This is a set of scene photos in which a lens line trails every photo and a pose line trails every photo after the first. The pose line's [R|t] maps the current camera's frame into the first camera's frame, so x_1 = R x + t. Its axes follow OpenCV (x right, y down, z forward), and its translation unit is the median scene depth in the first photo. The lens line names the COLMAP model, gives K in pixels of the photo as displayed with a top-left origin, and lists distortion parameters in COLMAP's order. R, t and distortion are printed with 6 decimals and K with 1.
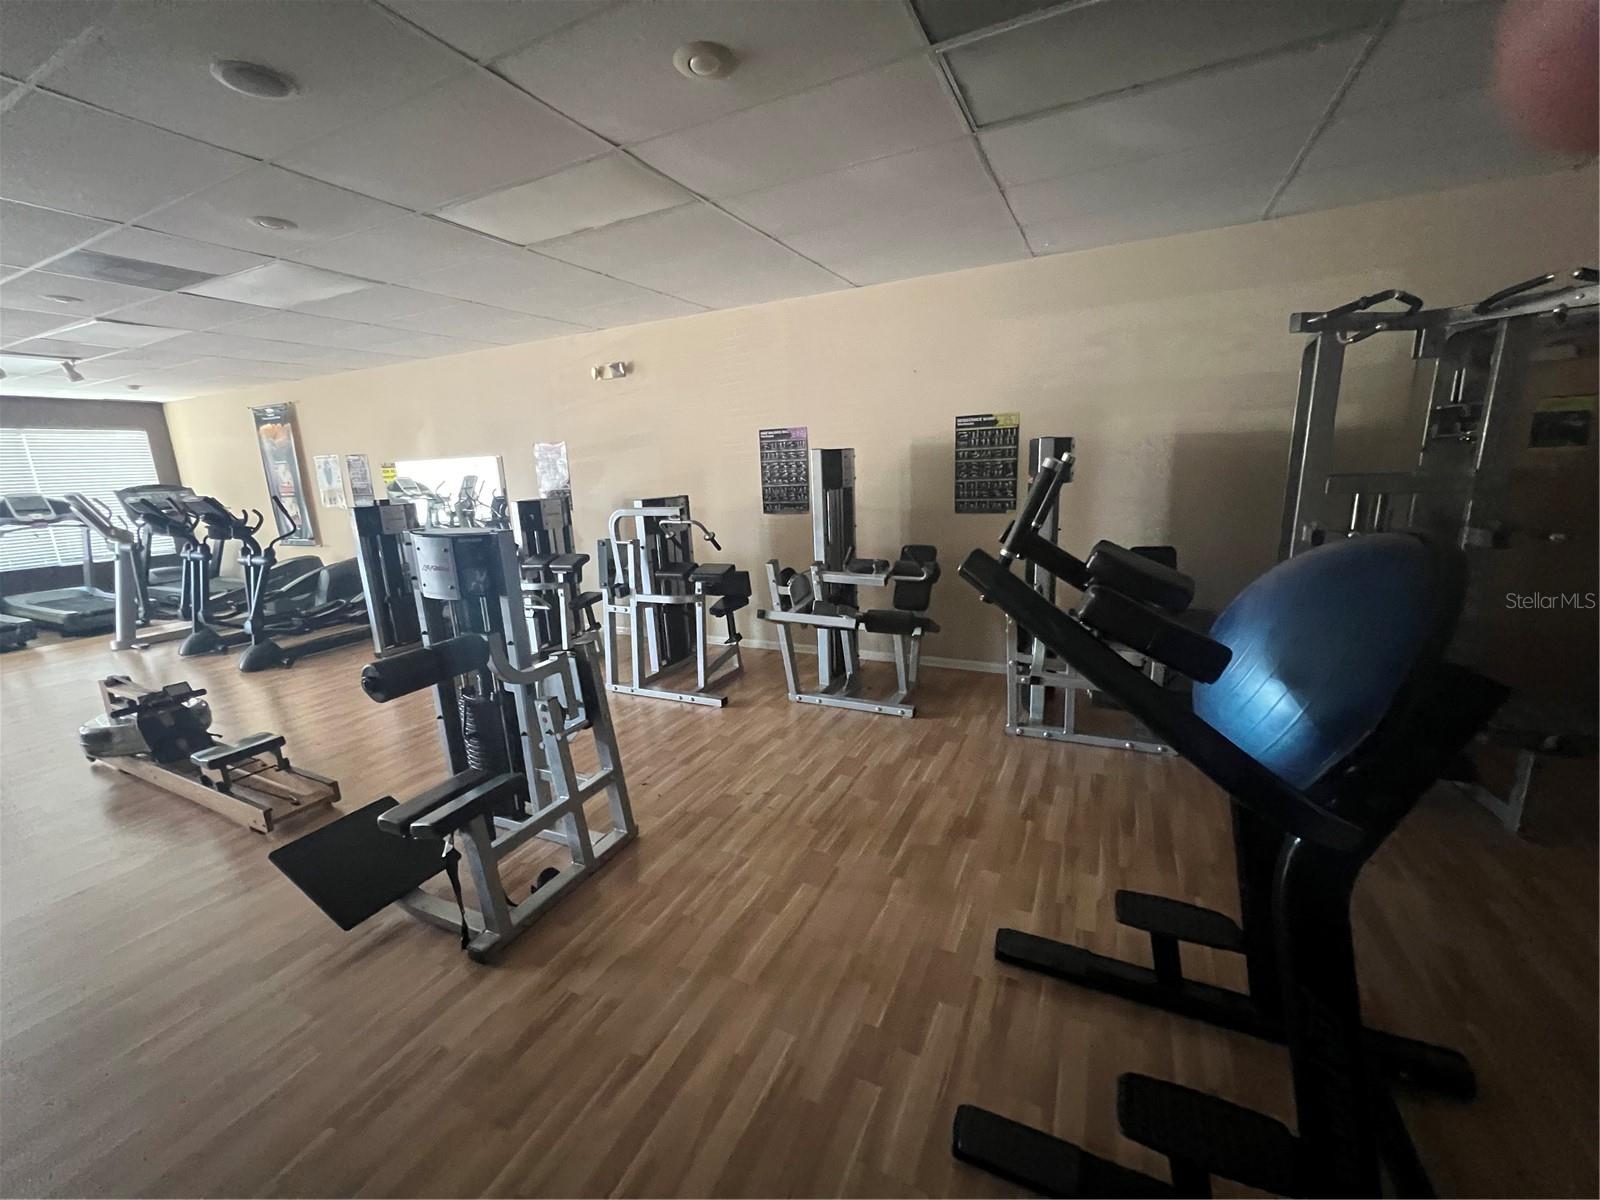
lens RADIAL K [[638.7, 0, 788.1], [0, 638.7, 605.3], [0, 0, 1]] dist [-0.002444, 0.000984]
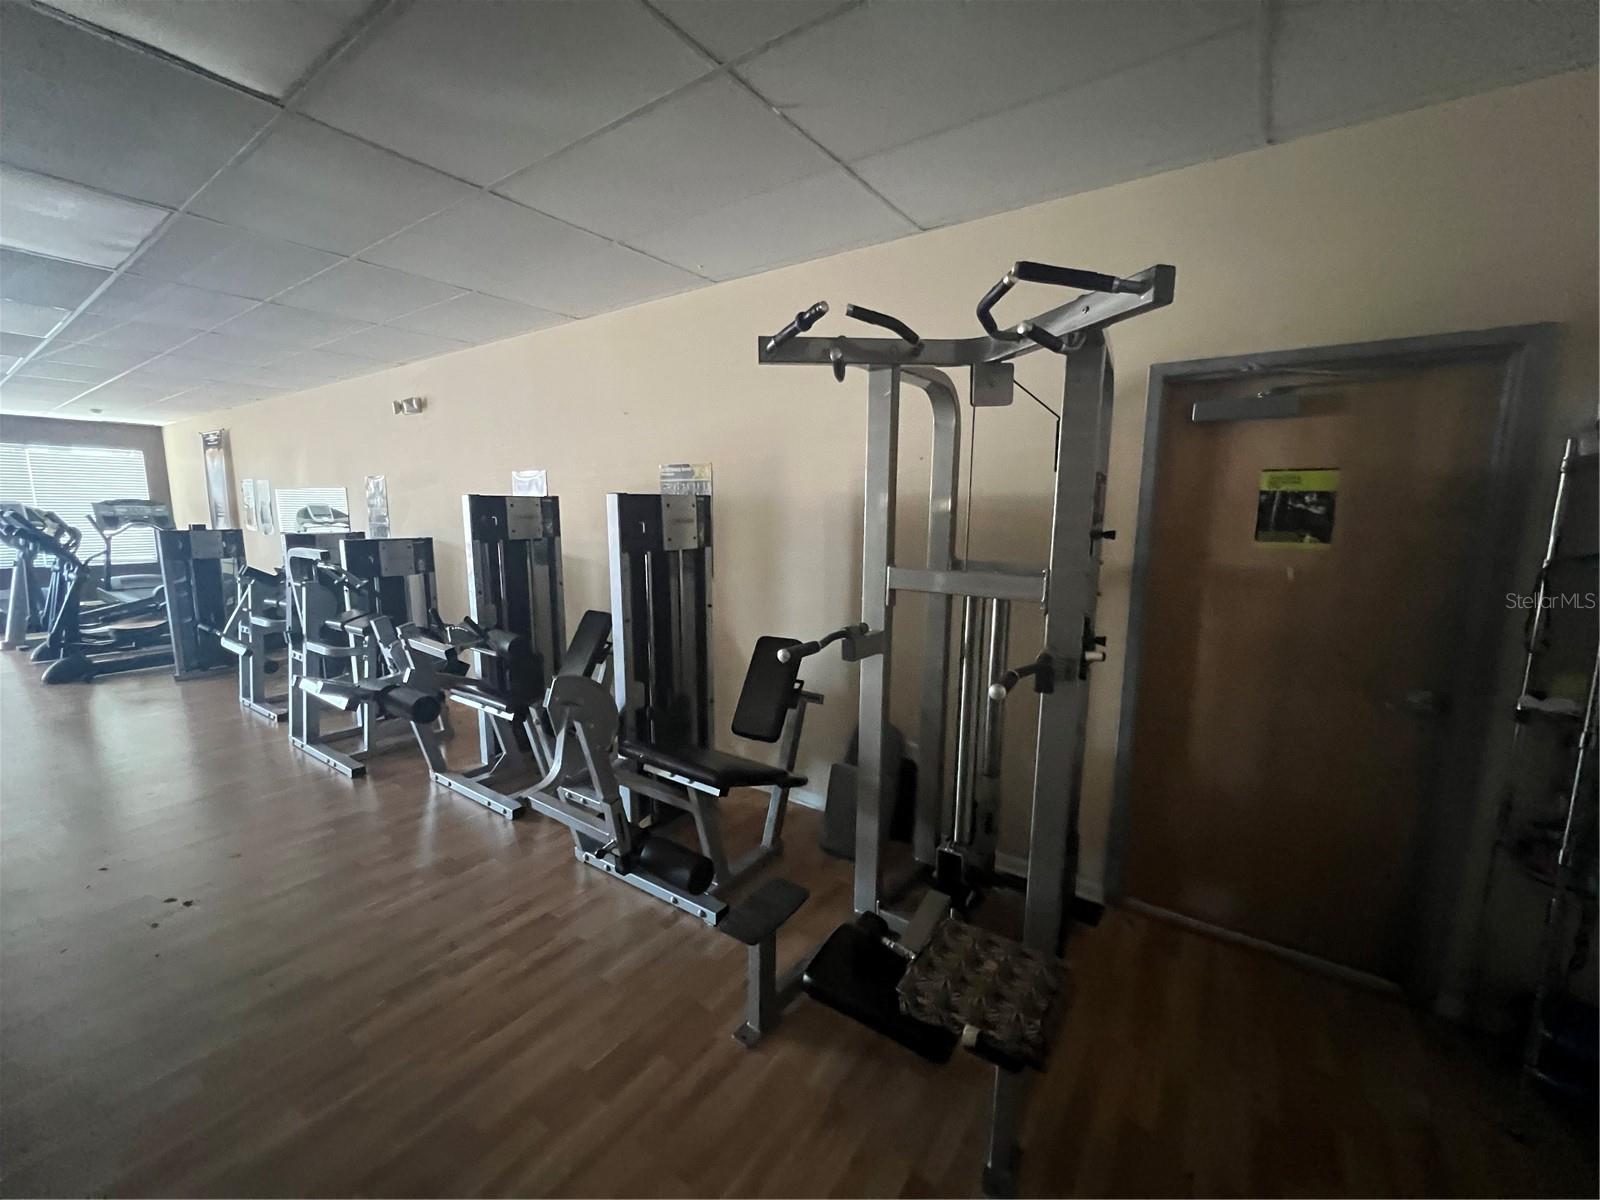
lens RADIAL K [[638.7, 0, 802.1], [0, 638.7, 605.6], [0, 0, 1]] dist [-0.002444, 0.000984]
pose [[0.985913, 0.074694, -0.149656, 0.419093], [-0.084966, 0.994361, -0.063458, -0.049520], [0.144072, 0.075280, 0.986700, 0.137989]]
